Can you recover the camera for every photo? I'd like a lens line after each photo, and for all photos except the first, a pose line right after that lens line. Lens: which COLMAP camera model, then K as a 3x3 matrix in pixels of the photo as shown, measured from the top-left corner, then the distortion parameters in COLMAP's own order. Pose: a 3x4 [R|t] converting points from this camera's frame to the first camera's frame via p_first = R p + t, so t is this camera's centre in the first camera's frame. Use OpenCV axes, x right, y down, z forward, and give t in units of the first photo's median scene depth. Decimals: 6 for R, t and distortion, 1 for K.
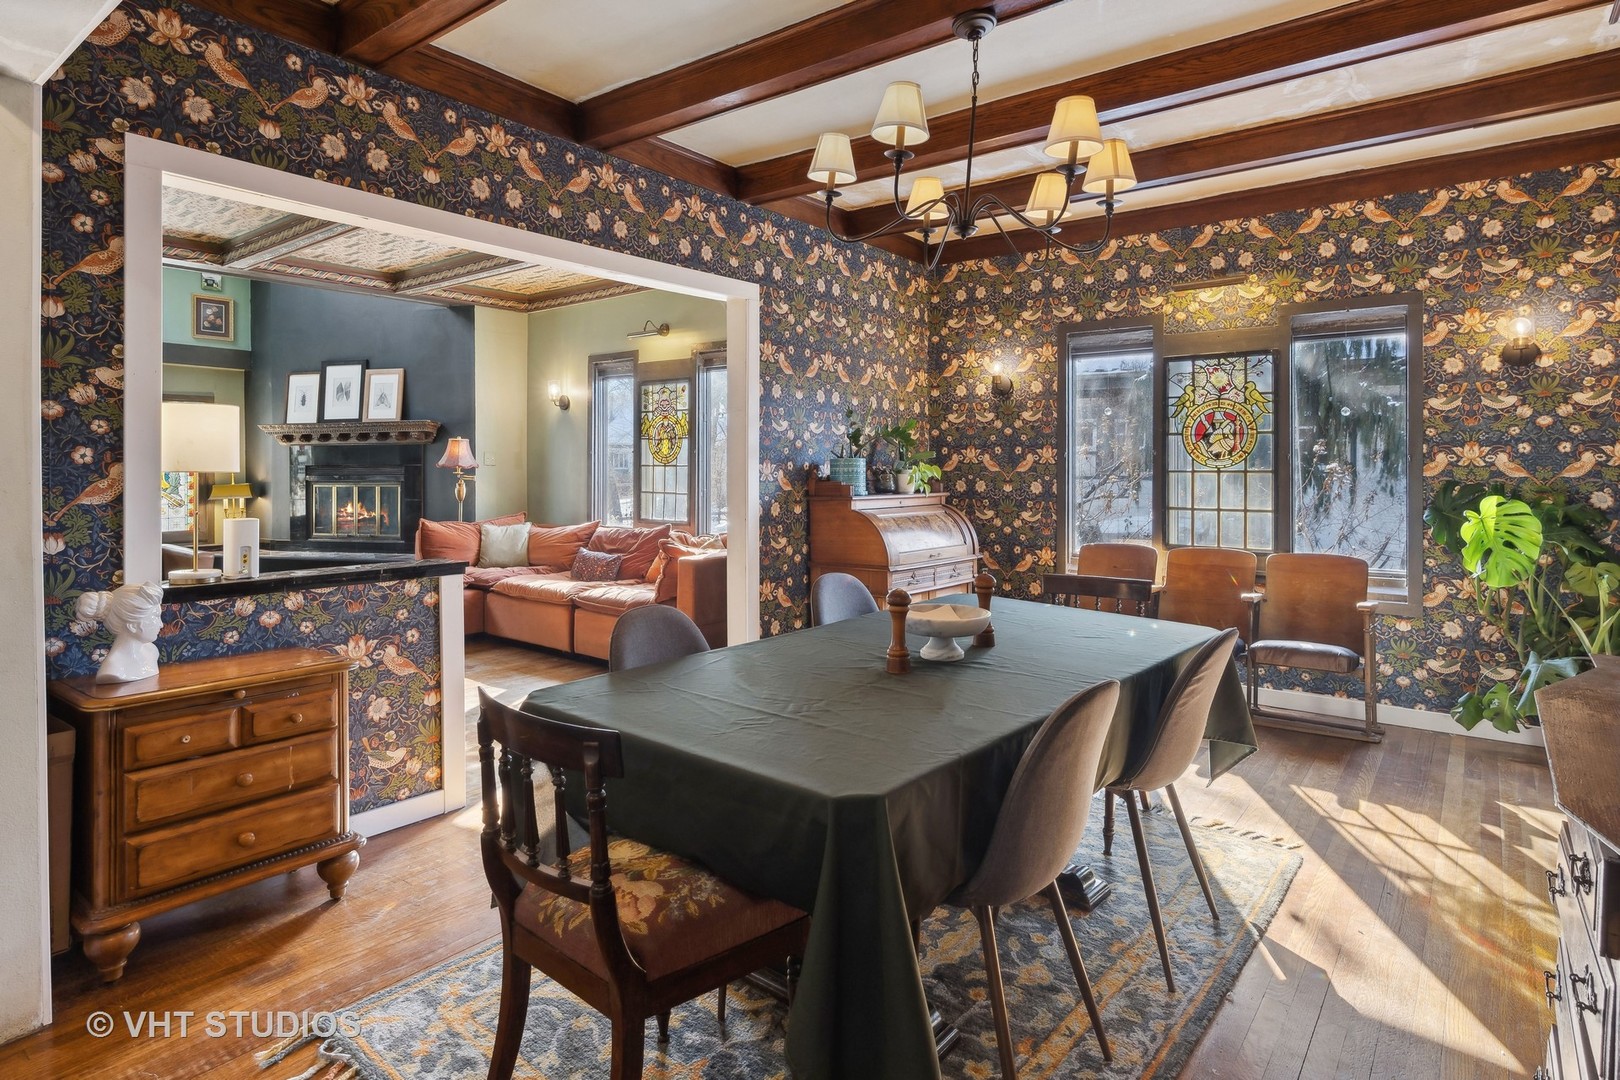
lens RADIAL K [[869.4, 0, 810.5], [0, 869.4, 471.1], [0, 0, 1]] dist [0.000317, -0.000273]
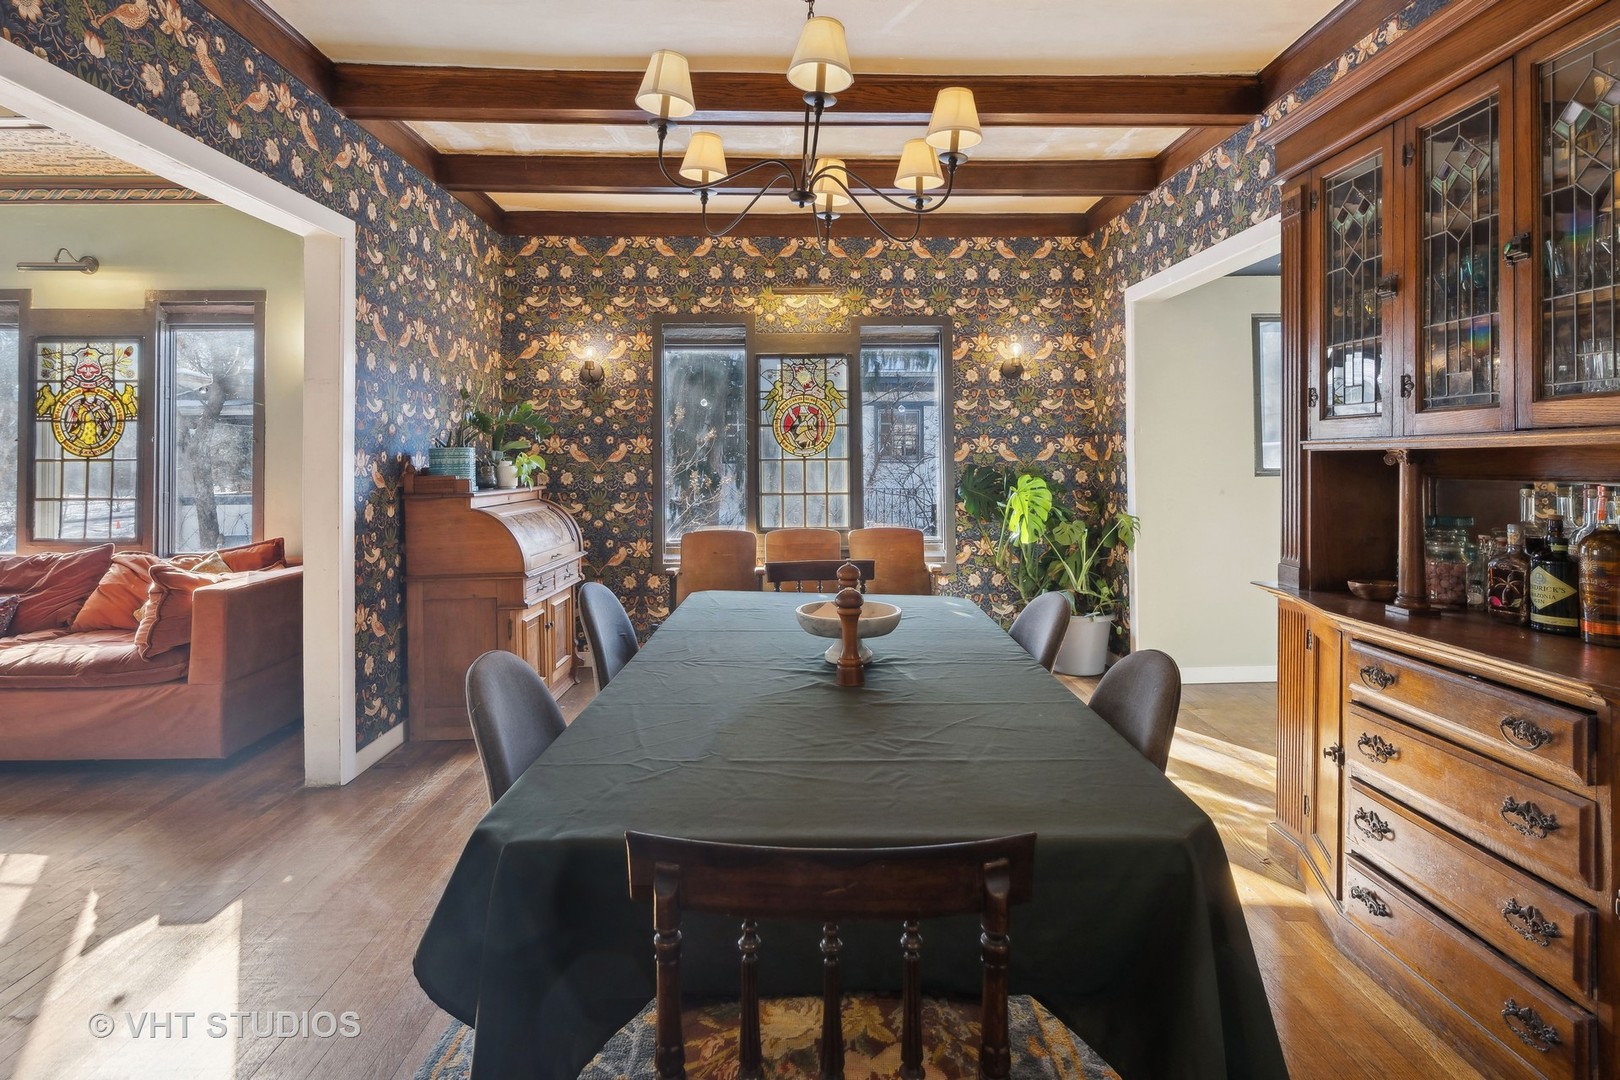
lens RADIAL K [[839.0, 0, 808.4], [0, 839.0, 443.7], [0, 0, 1]] dist [0.003326, 0.001246]
pose [[0.770491, 0.003766, 0.637440, -0.207313], [0.012450, 0.999703, -0.020955, 0.002643], [-0.637330, 0.024082, 0.770215, 0.161641]]
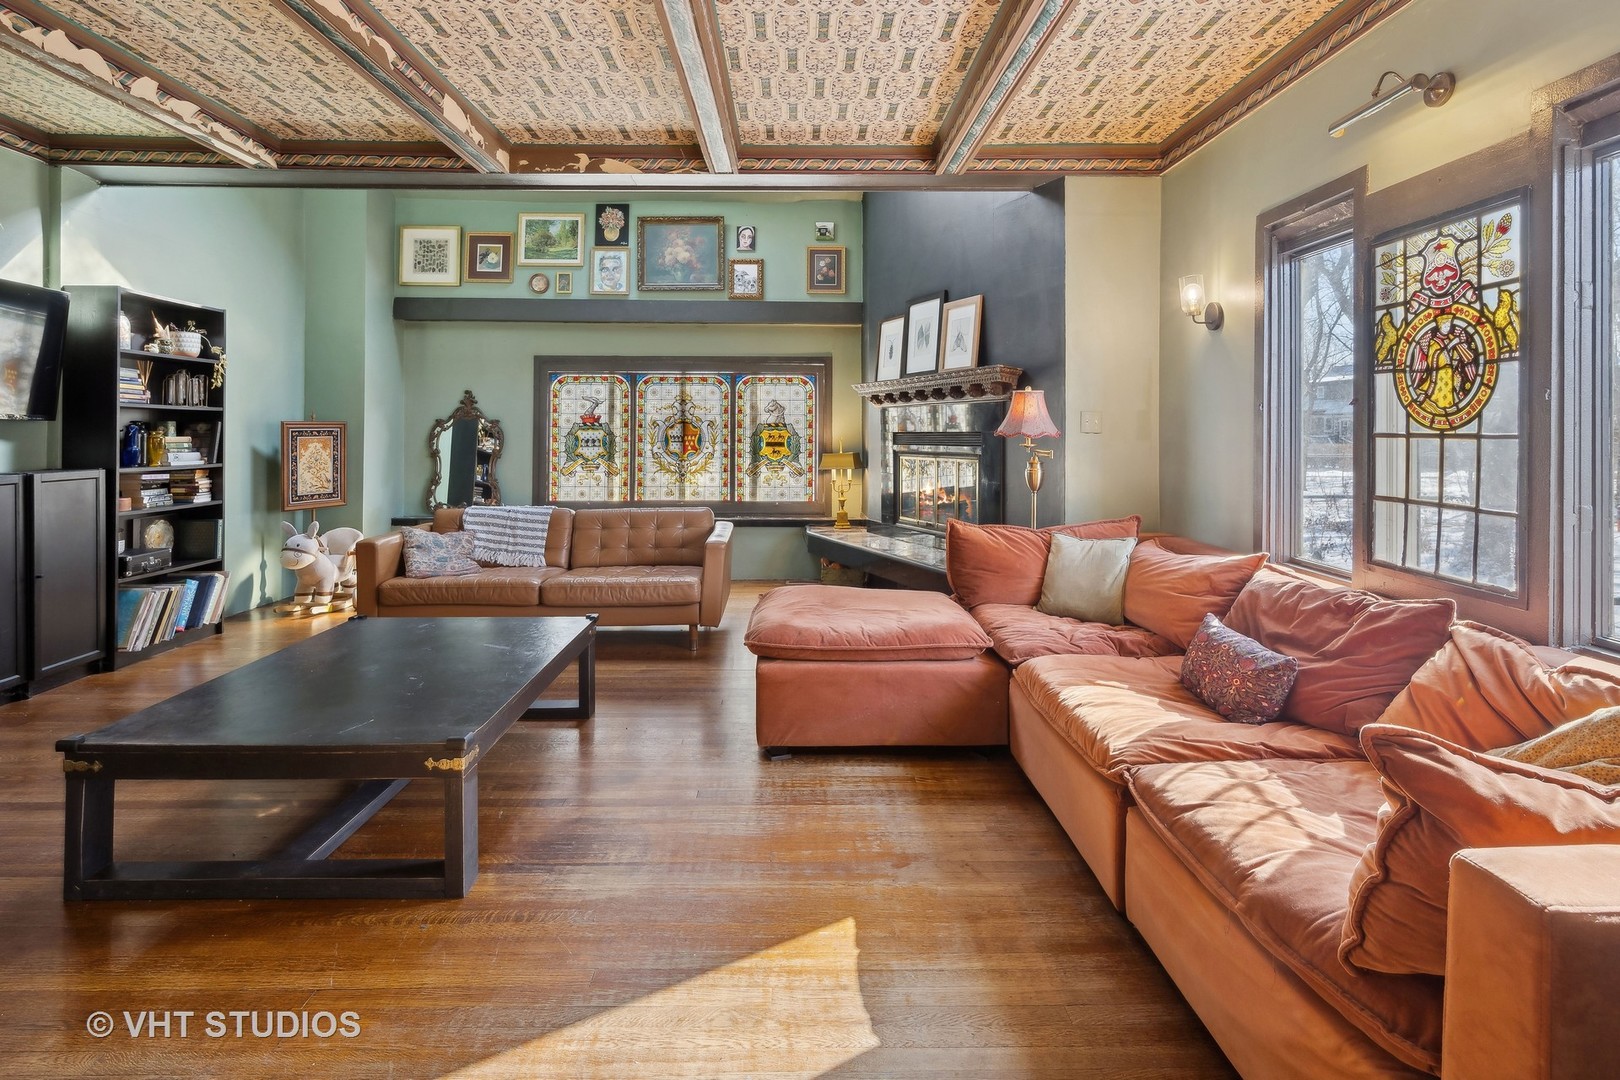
lens RADIAL K [[784.6, 0, 811.8], [0, 784.6, 424.7], [0, 0, 1]] dist [0.002735, 0.000225]
pose [[0.635281, -0.004893, -0.772265, -0.101518], [-0.006932, 0.999904, -0.012038, -0.006602], [0.772250, 0.013001, 0.635186, 0.756787]]
